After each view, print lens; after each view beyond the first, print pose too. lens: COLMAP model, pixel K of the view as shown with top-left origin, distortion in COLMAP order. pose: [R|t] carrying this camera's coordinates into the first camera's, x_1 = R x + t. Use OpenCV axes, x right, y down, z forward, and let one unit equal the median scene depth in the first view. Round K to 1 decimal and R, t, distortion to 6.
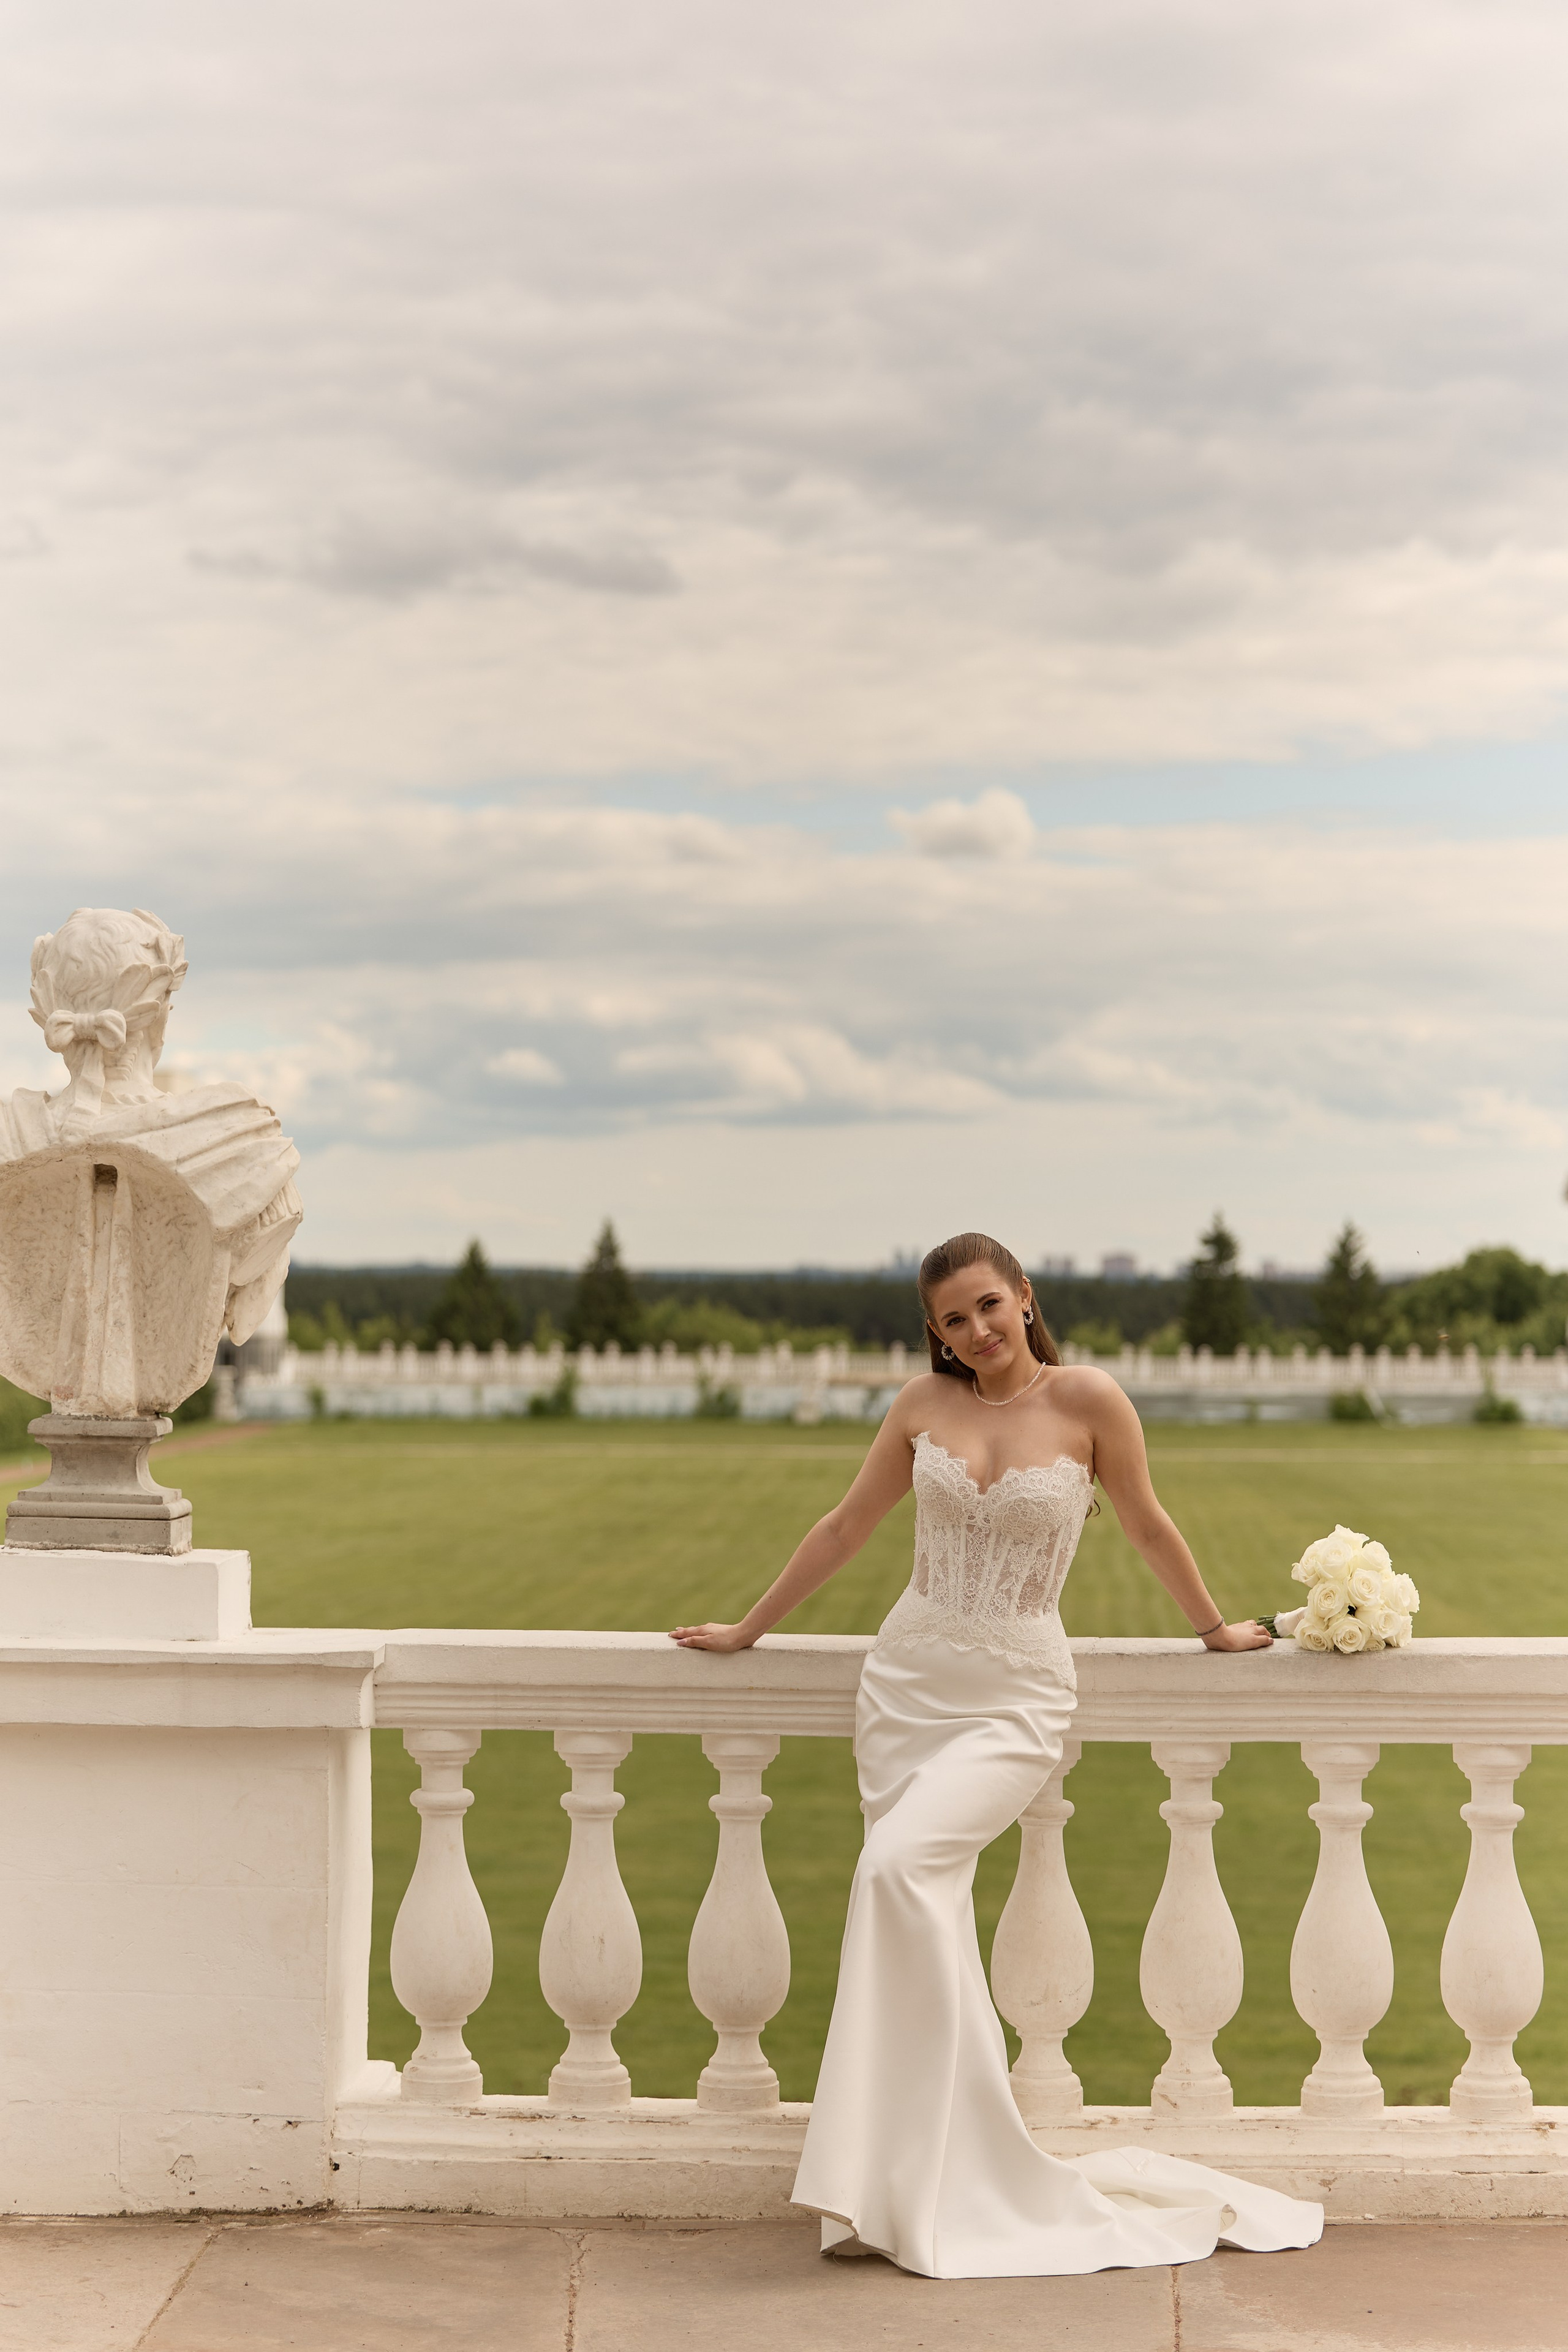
lens RADIAL K [[4741.4, 0, 818.6], [0, 4741.4, 883.3], [0, 0, 1]] dist [-0.091307, 0.000000]
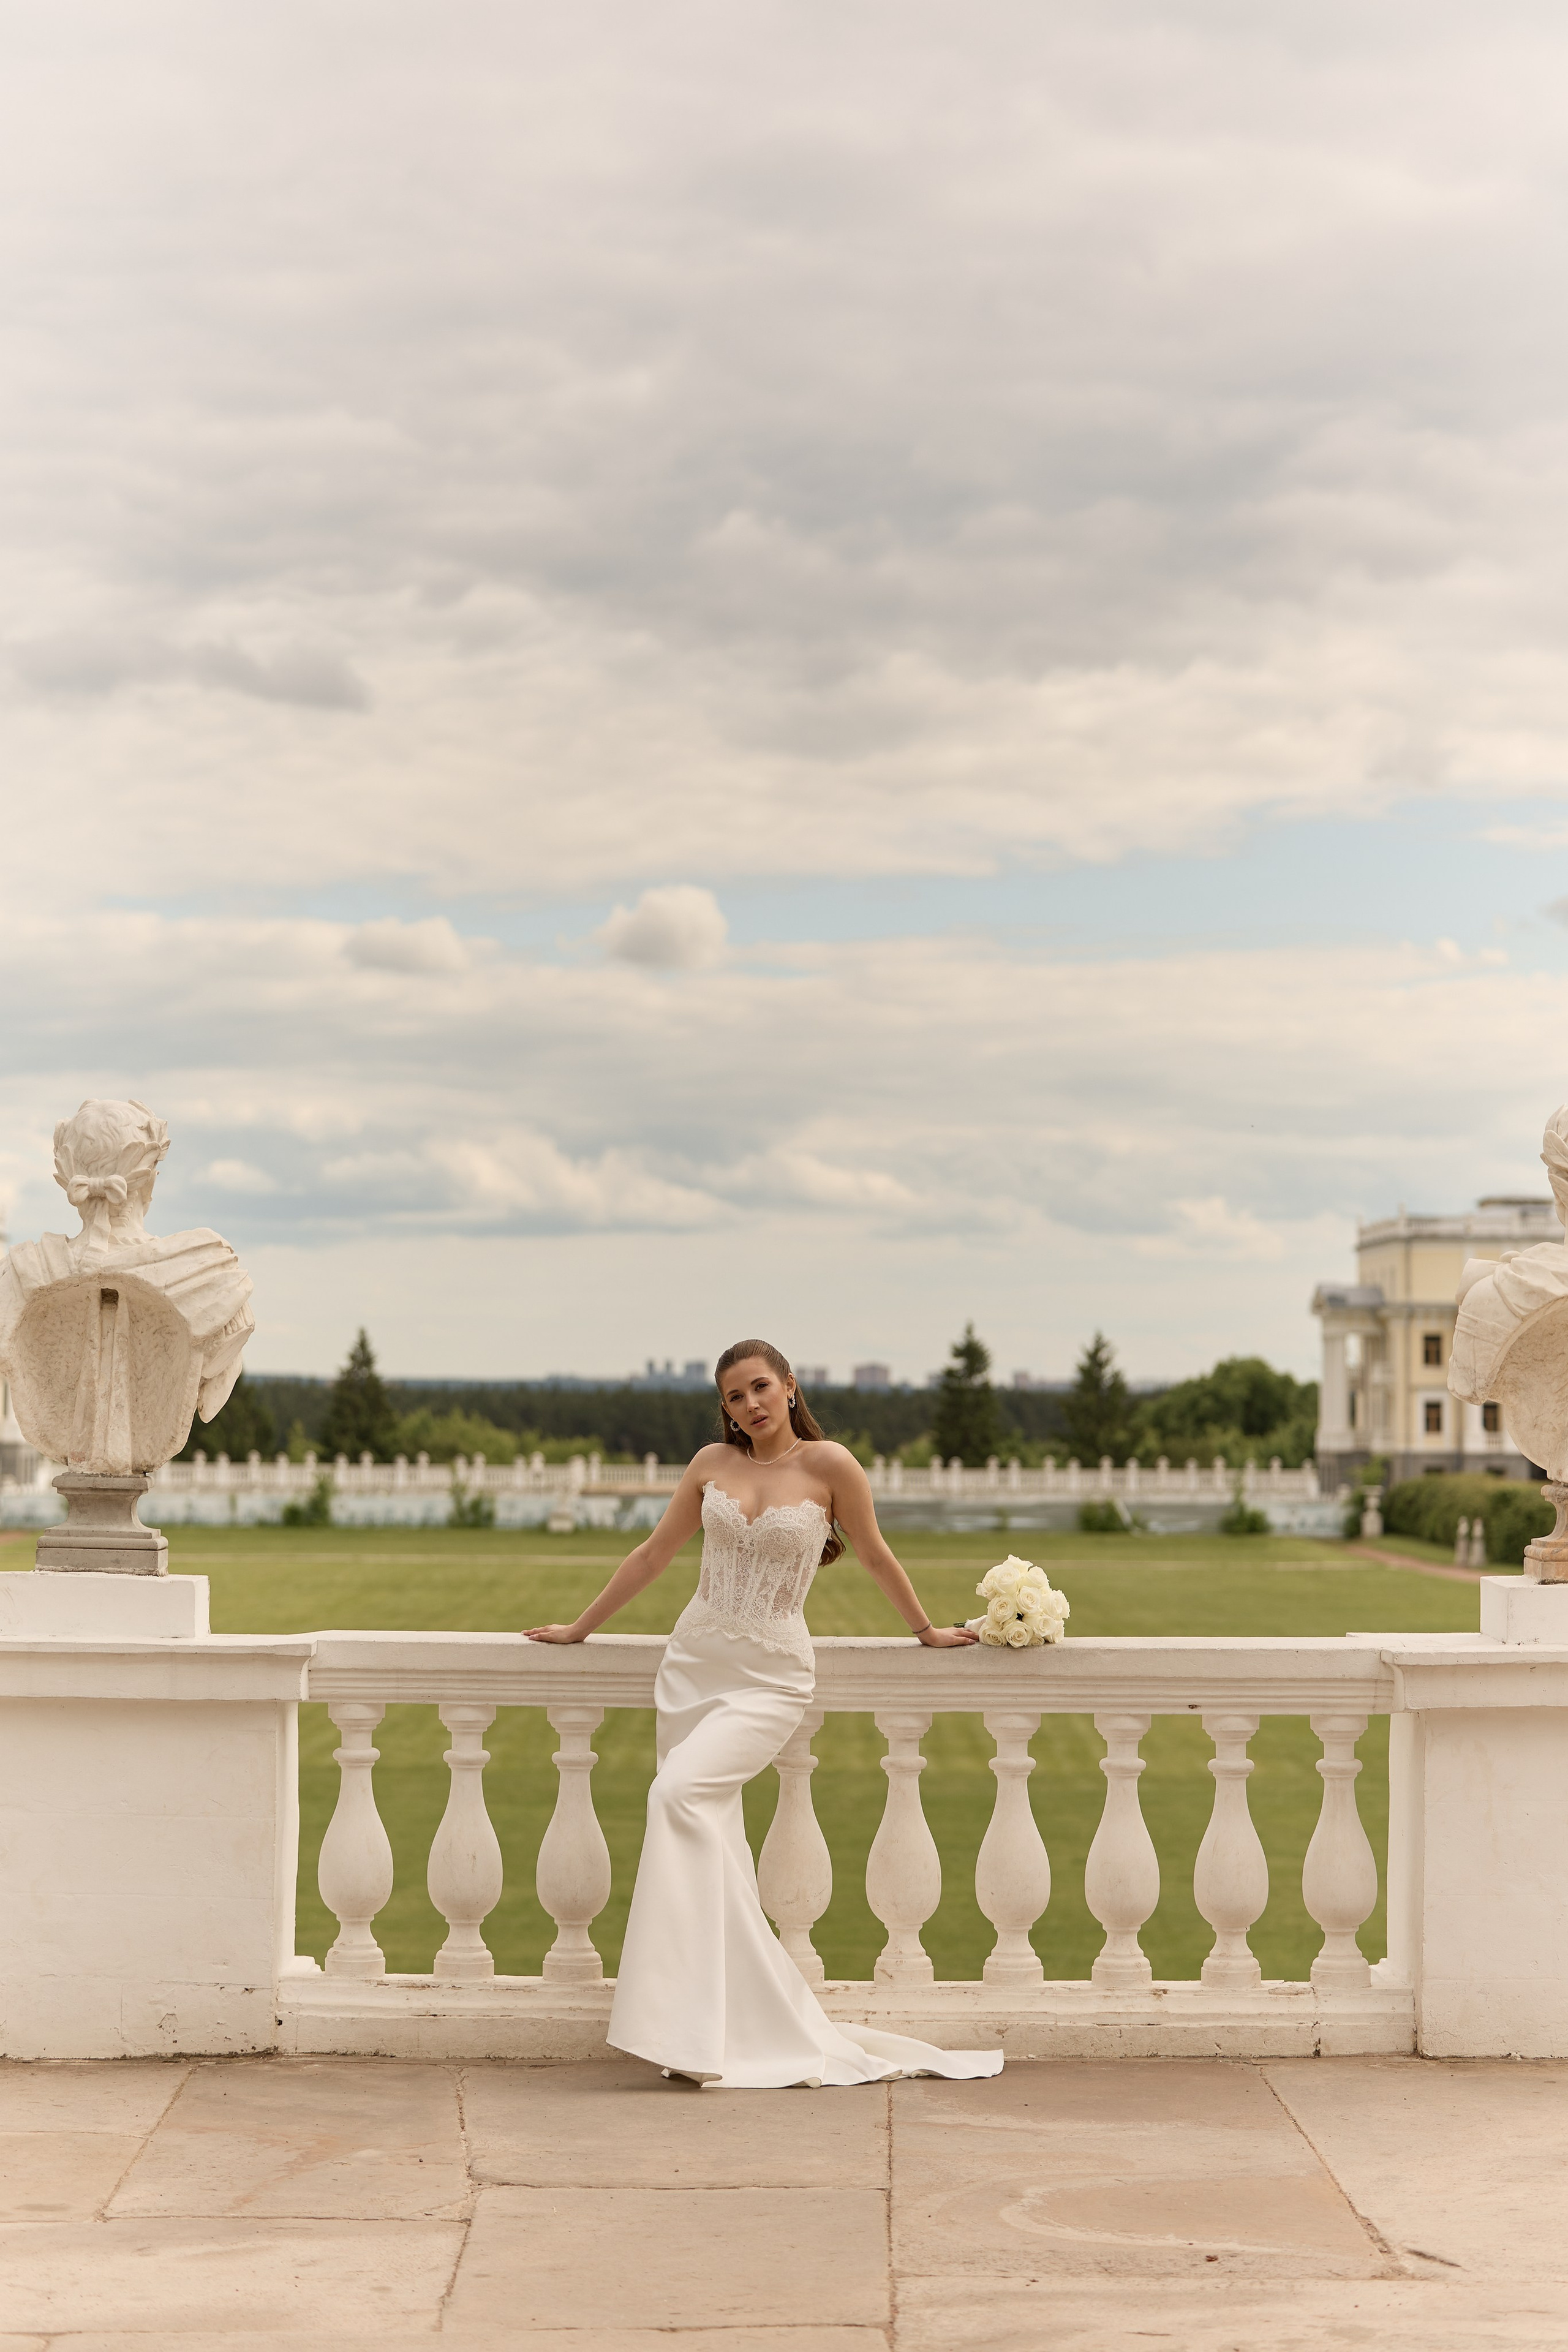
lens RADIAL K [[4865.4, 0, 696.0], [0, 4865.4, 703.5], [0, 0, 1]] dist [-0.111333, 0.000000]
pose [[0.999621, 0.005523, 0.026951, -0.021080], [-0.003968, 0.998342, -0.057416, -0.030242], [-0.027224, 0.057287, 0.997987, -0.421472]]
